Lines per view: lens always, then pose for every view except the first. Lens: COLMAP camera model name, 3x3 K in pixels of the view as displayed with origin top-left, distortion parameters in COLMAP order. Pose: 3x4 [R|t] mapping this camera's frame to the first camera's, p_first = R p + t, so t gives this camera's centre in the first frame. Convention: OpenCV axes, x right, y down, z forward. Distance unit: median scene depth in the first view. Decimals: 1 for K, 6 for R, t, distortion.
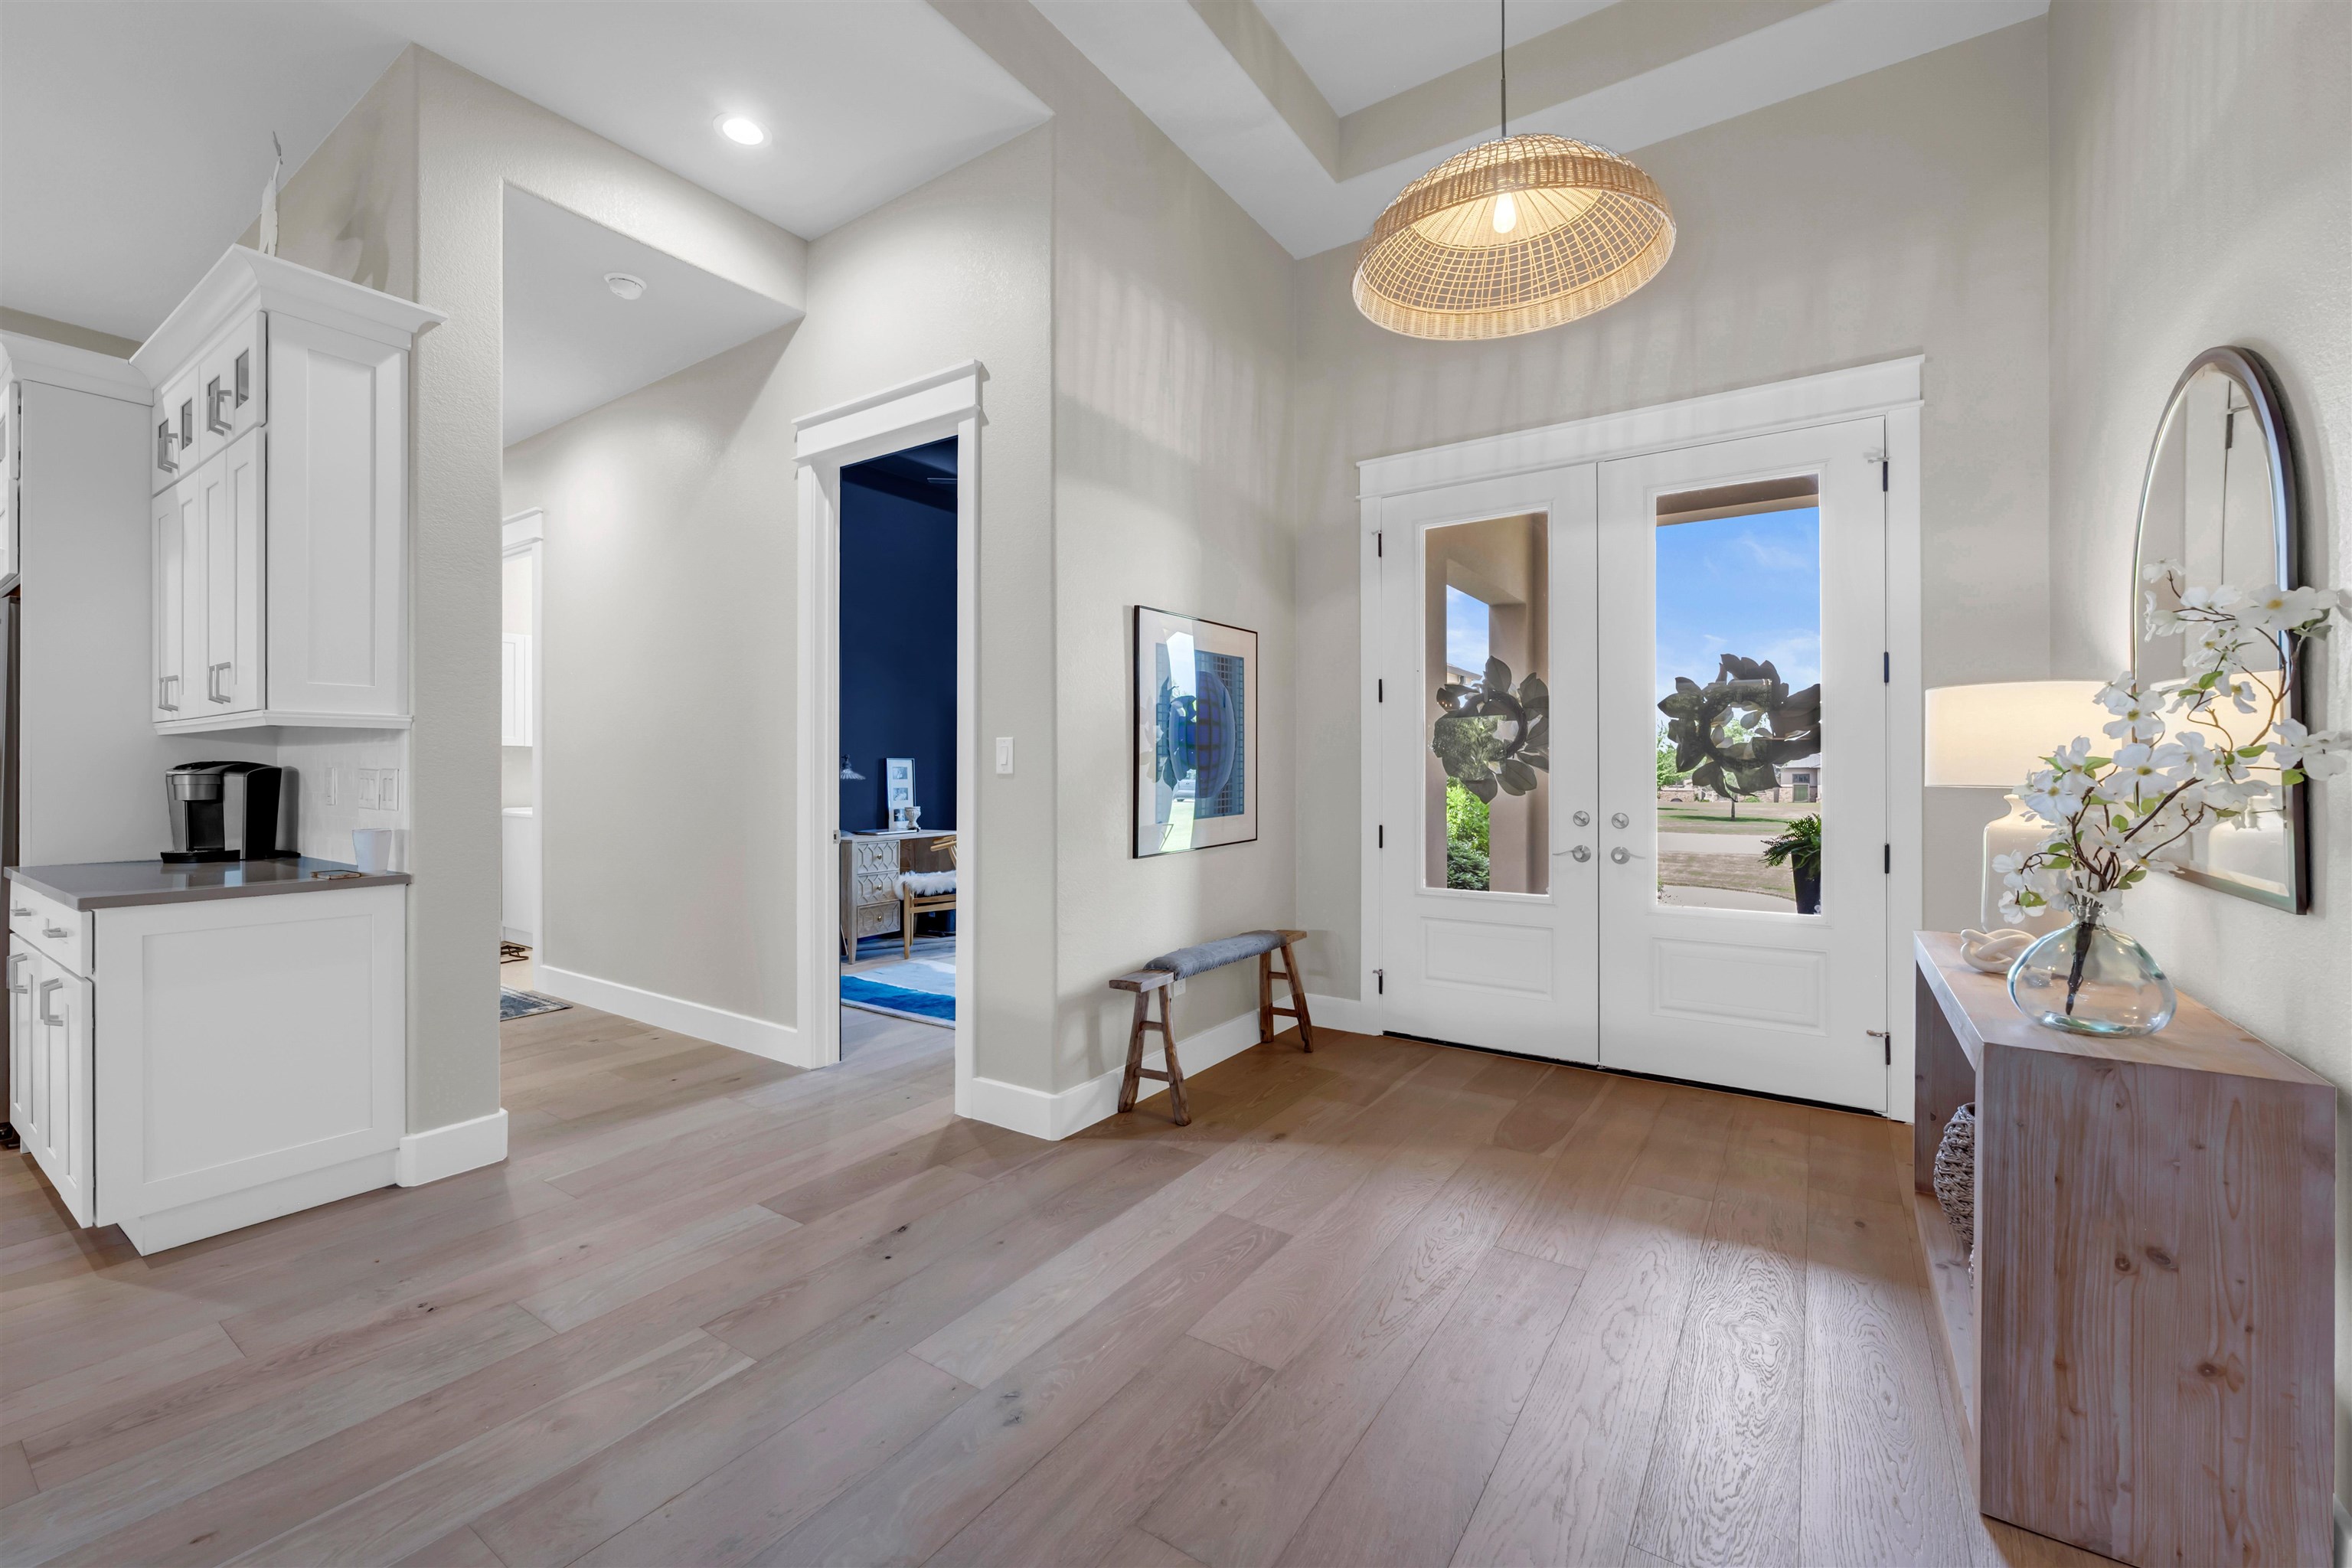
lens RADIAL K [[930.9, 0, 1171.0], [0, 930.9, 774.3], [0, 0, 1]] dist [-0.009811, 0.000103]
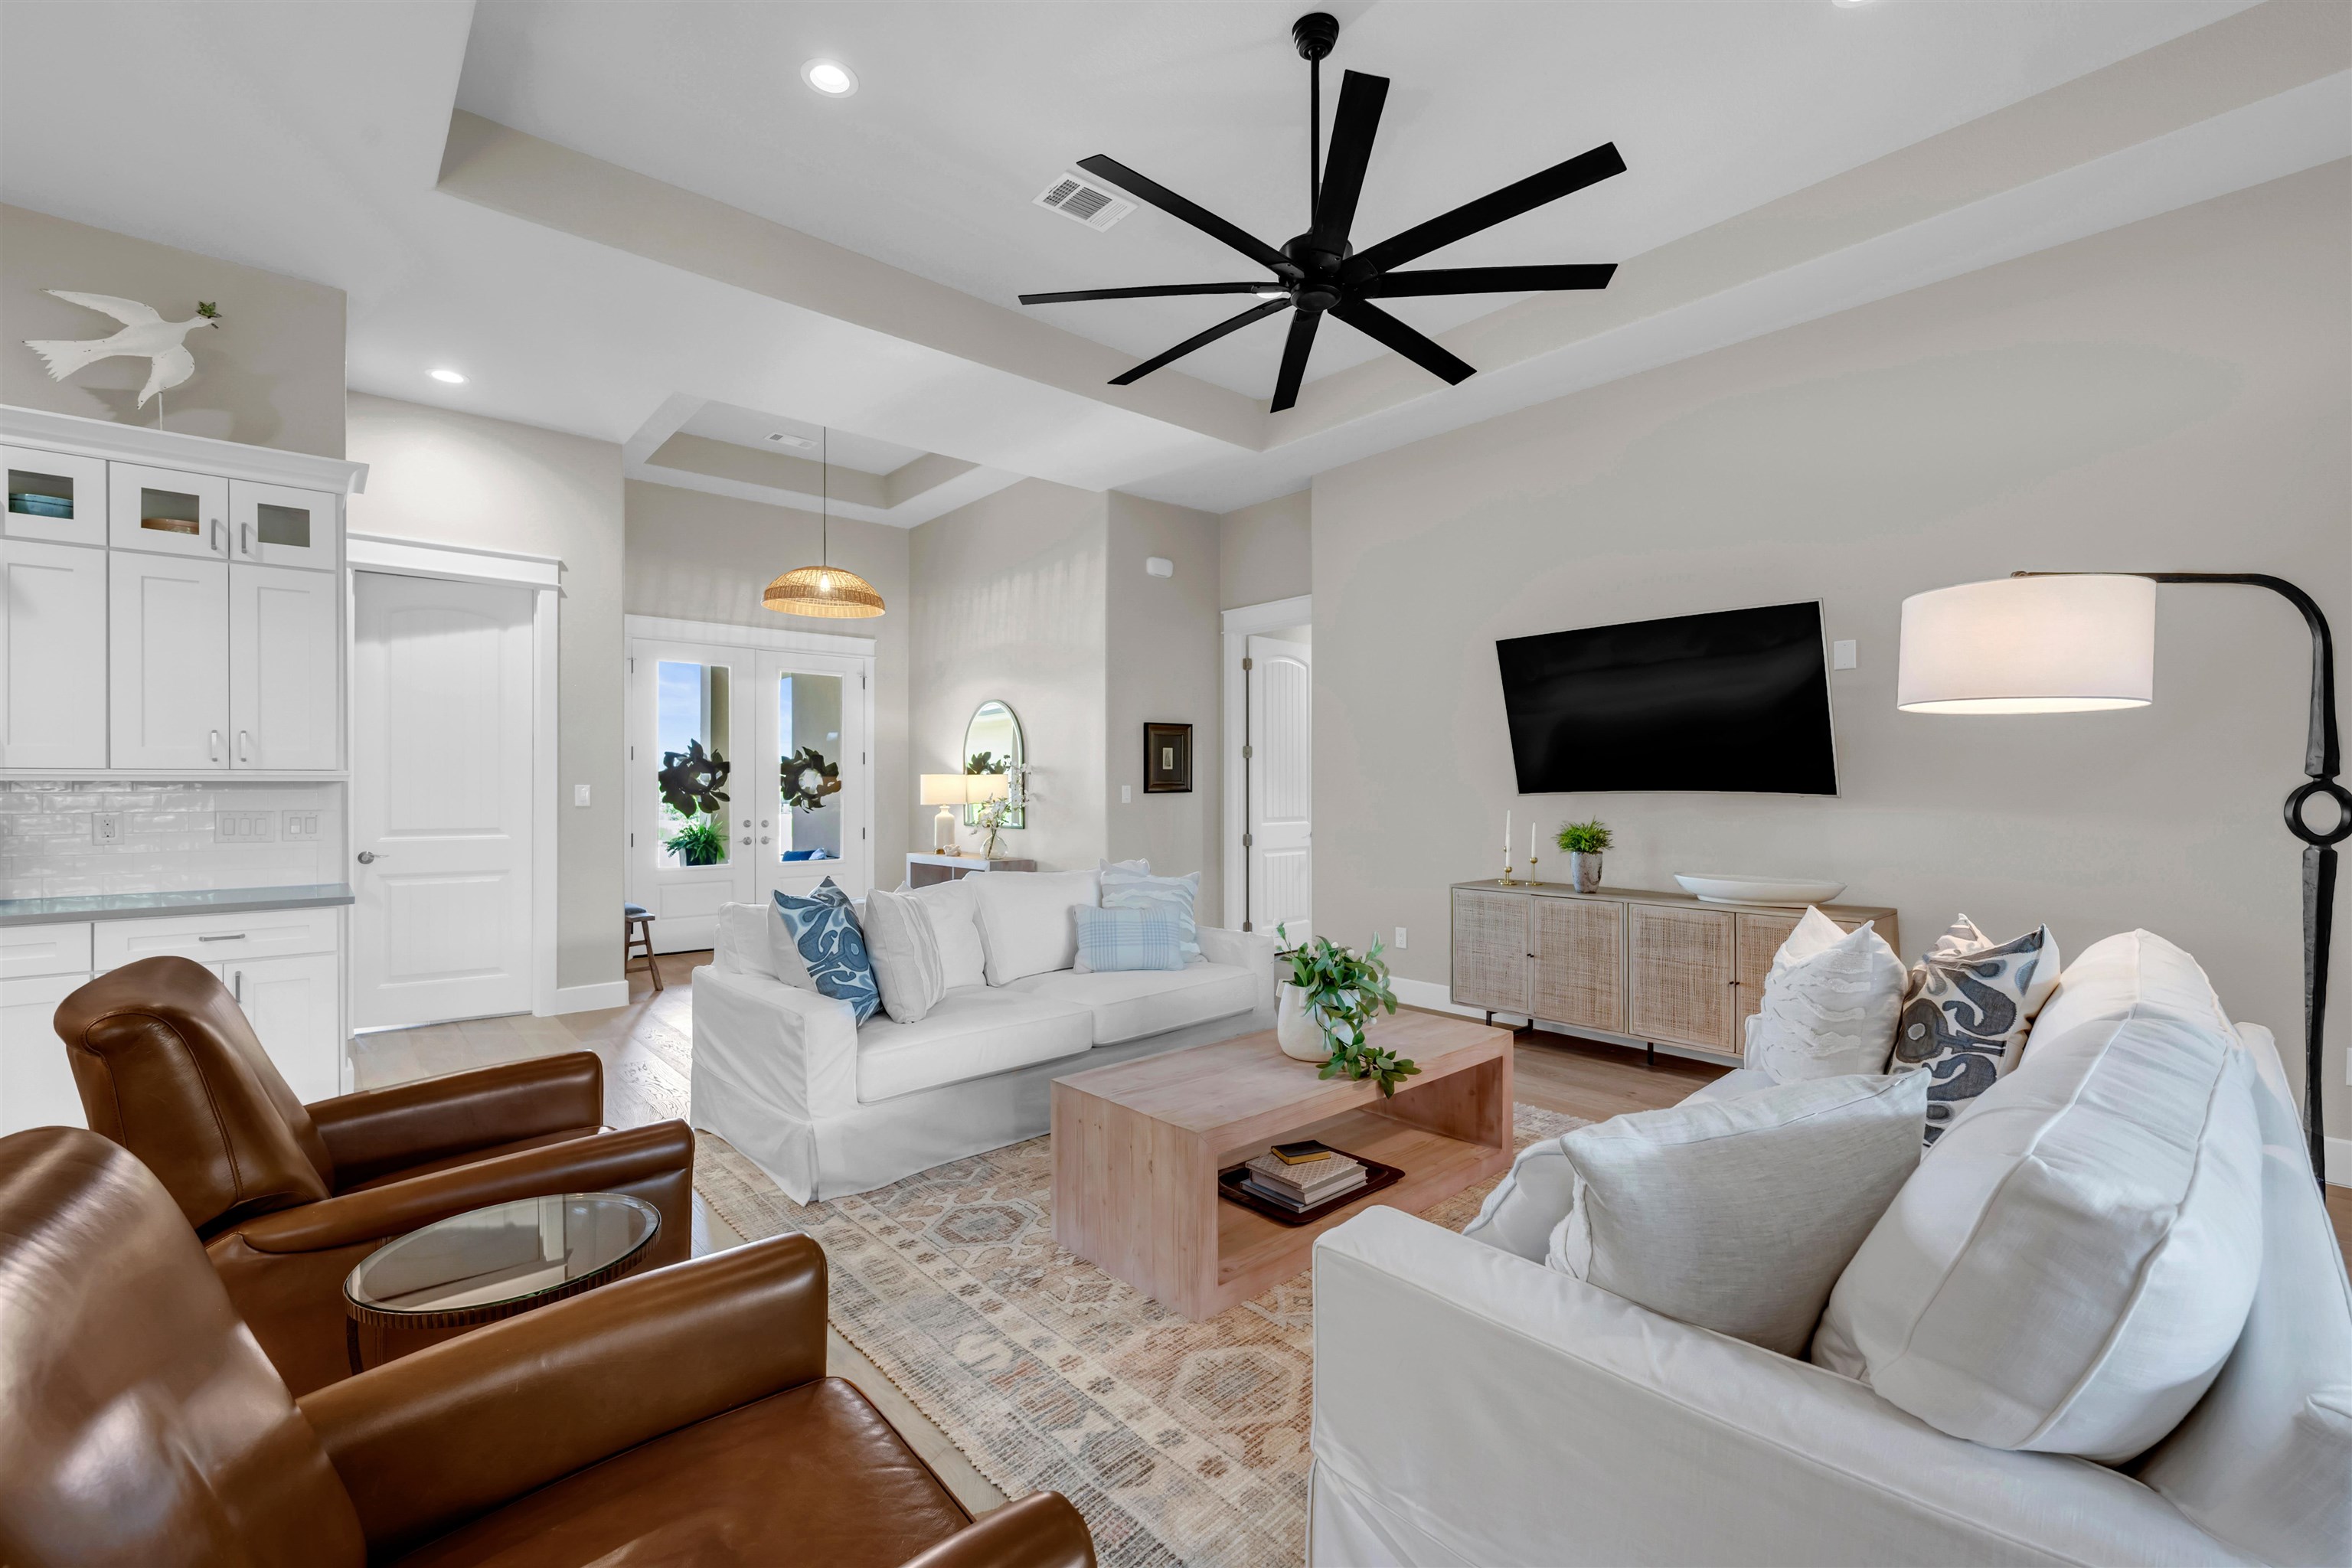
lens RADIAL K [[1000.2, 0, 1172.4], [0, 1000.2, 779.5], [0, 0, 1]] dist [-0.011426, -0.000012]
pose [[0.250140, 0.007553, 0.968180, -1.499763], [0.007988, 0.999919, -0.009865, -0.020658], [-0.968177, 0.010202, 0.250059, -0.456454]]
